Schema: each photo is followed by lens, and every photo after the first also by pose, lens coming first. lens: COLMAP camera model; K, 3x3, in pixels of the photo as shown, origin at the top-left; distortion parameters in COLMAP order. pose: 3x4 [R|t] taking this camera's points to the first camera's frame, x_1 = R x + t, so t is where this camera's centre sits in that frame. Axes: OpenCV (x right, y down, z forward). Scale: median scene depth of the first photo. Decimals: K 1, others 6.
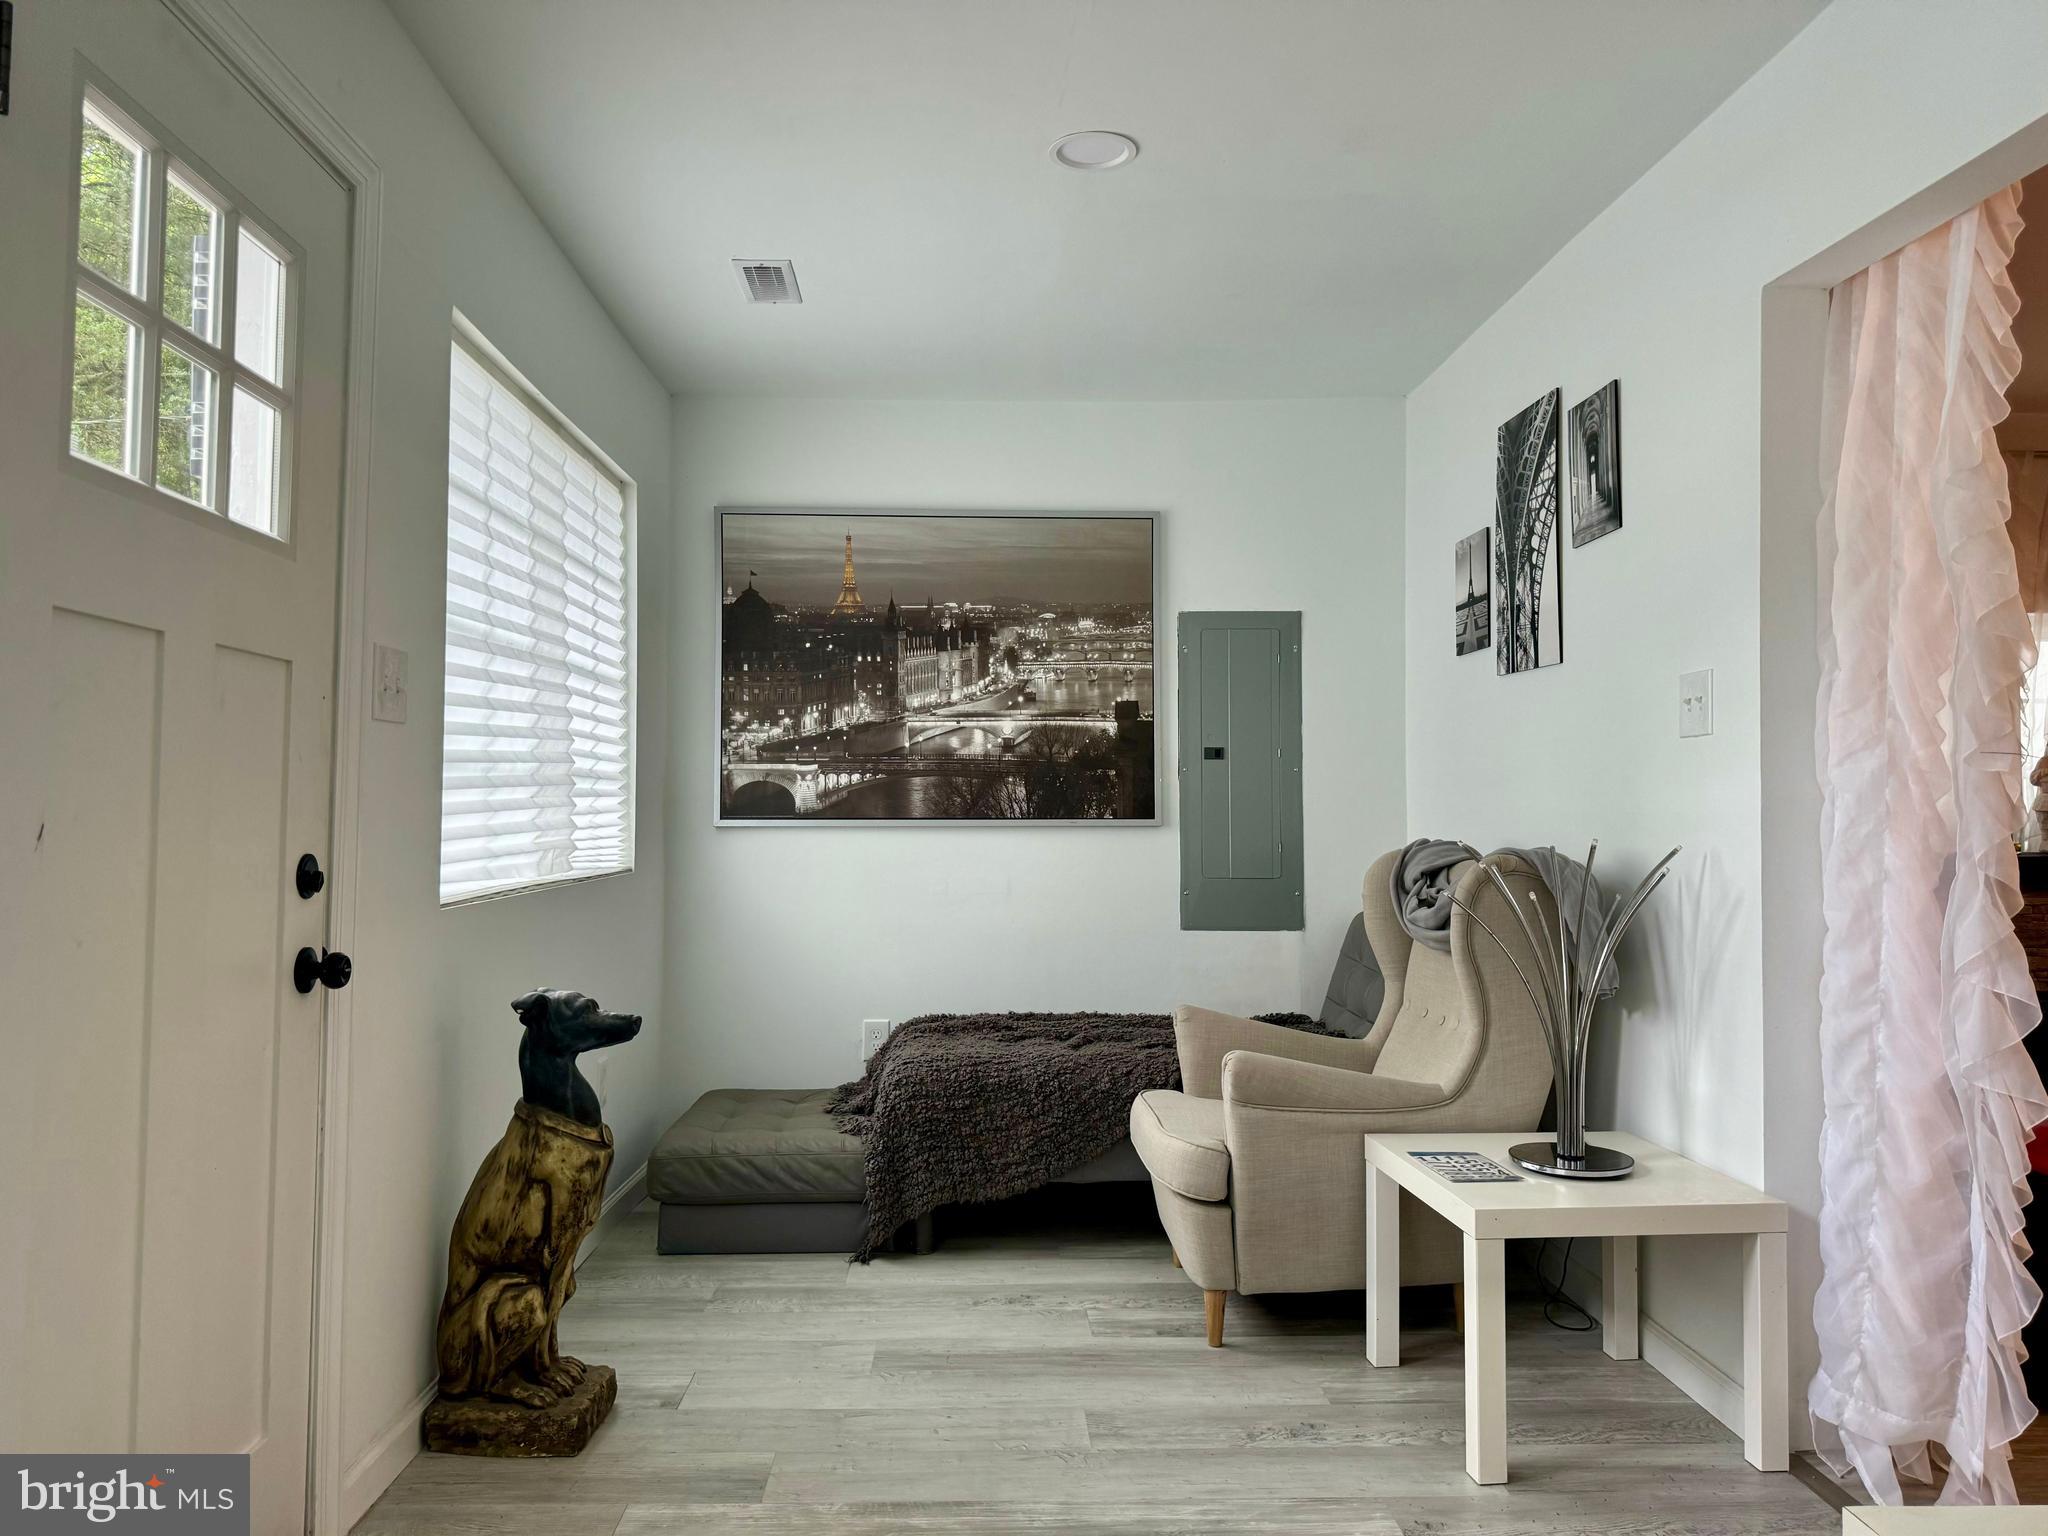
lens RADIAL K [[1453.3, 0, 1024.0], [0, 1453.3, 768.0], [0, 0, 1]] dist [0.109583, -0.153941]
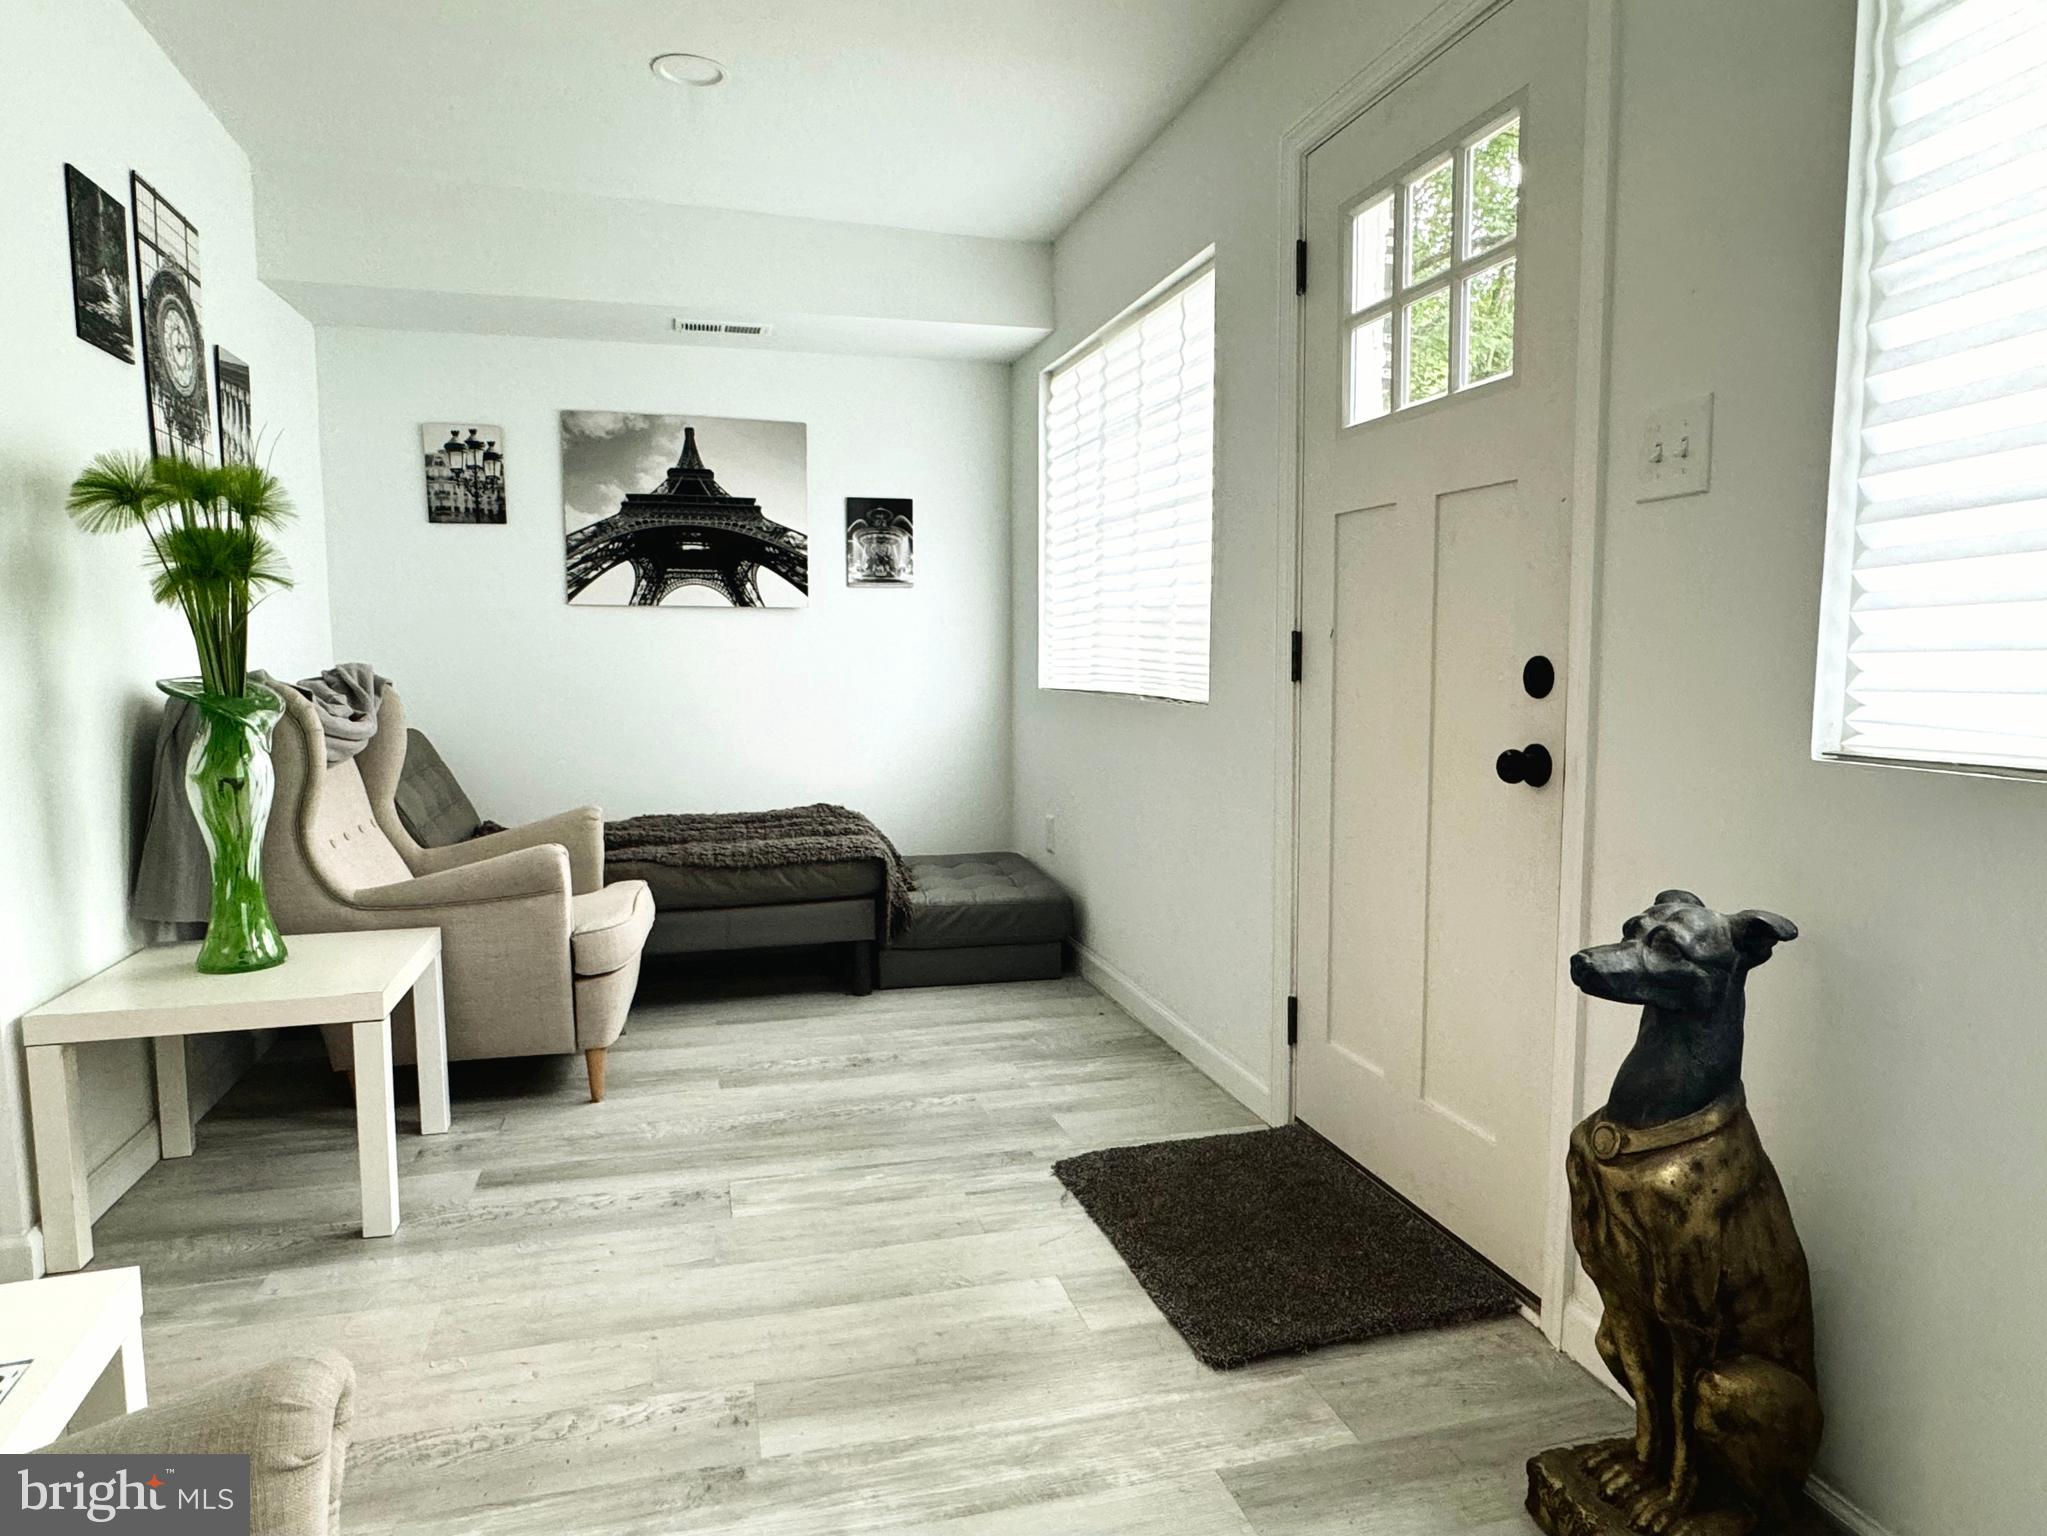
lens RADIAL K [[1305.3, 0, 1023.5], [0, 1305.3, 768.0], [0, 0, 1]] dist [0.002283, 0.000426]
pose [[-0.976634, 0.013406, -0.214492, 0.073359], [-0.001822, 0.997500, 0.070642, 0.067676], [0.214903, 0.069382, -0.974168, 1.685384]]
